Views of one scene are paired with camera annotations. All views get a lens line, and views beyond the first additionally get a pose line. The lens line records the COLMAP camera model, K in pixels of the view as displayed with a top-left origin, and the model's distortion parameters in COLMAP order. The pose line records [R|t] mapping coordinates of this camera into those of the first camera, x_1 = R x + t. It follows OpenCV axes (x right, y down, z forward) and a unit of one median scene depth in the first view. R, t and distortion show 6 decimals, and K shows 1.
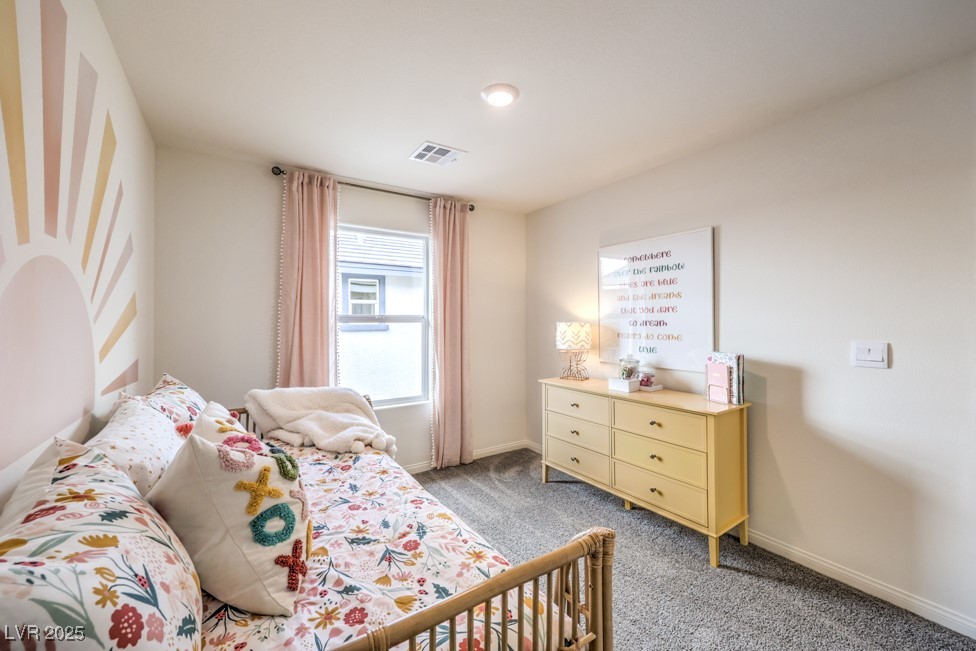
lens RADIAL K [[392.1, 0, 490.3], [0, 392.1, 314.4], [0, 0, 1]] dist [0.000272, -0.000019]
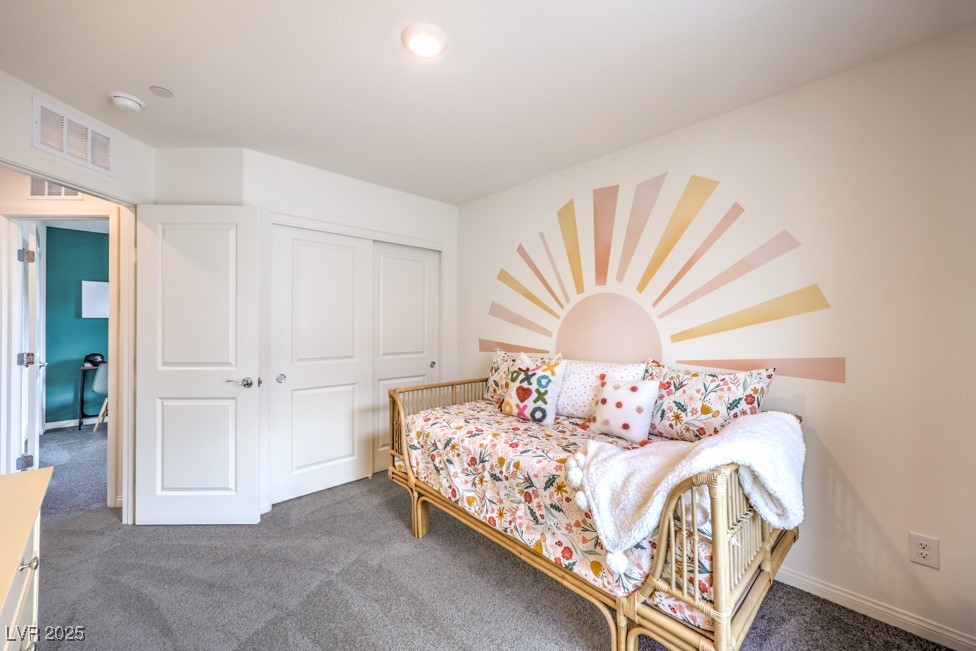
lens RADIAL K [[387.6, 0, 488.0], [0, 387.6, 325.5], [0, 0, 1]] dist [-0.018015, 0.000011]
pose [[-0.984746, -0.008729, -0.173778, 0.019750], [-0.005539, 0.999807, -0.018834, 0.041489], [0.173909, -0.017584, -0.984605, 1.157875]]
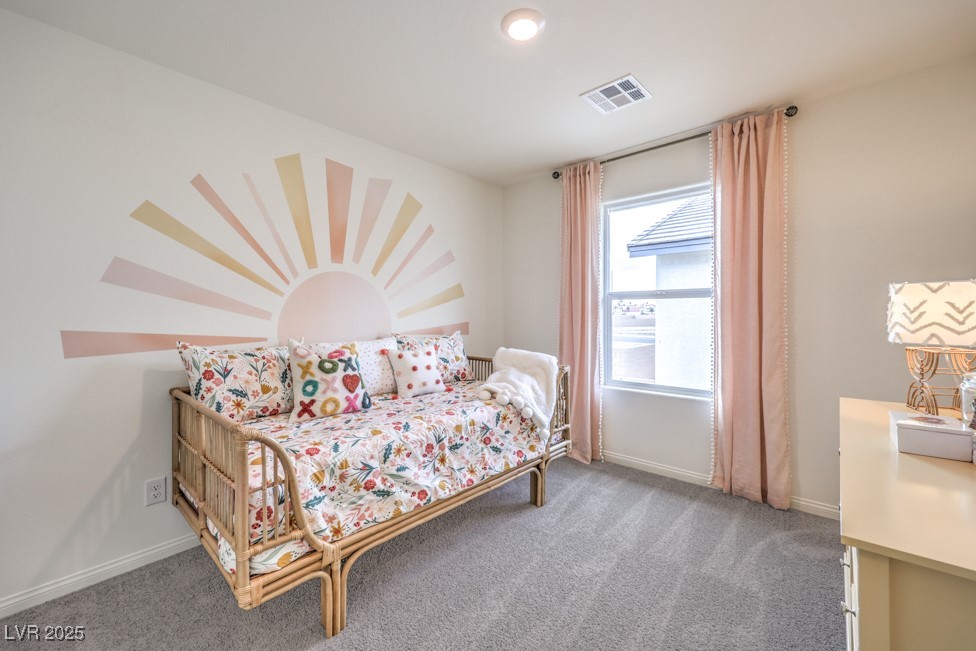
lens RADIAL K [[394.5, 0, 488.0], [0, 394.5, 325.5], [0, 0, 1]] dist [0.000835, 0.000062]
pose [[0.251288, 0.029620, -0.967459, 0.546819], [0.020543, 0.999143, 0.035925, 0.045242], [0.967694, -0.028902, 0.250464, 0.443994]]
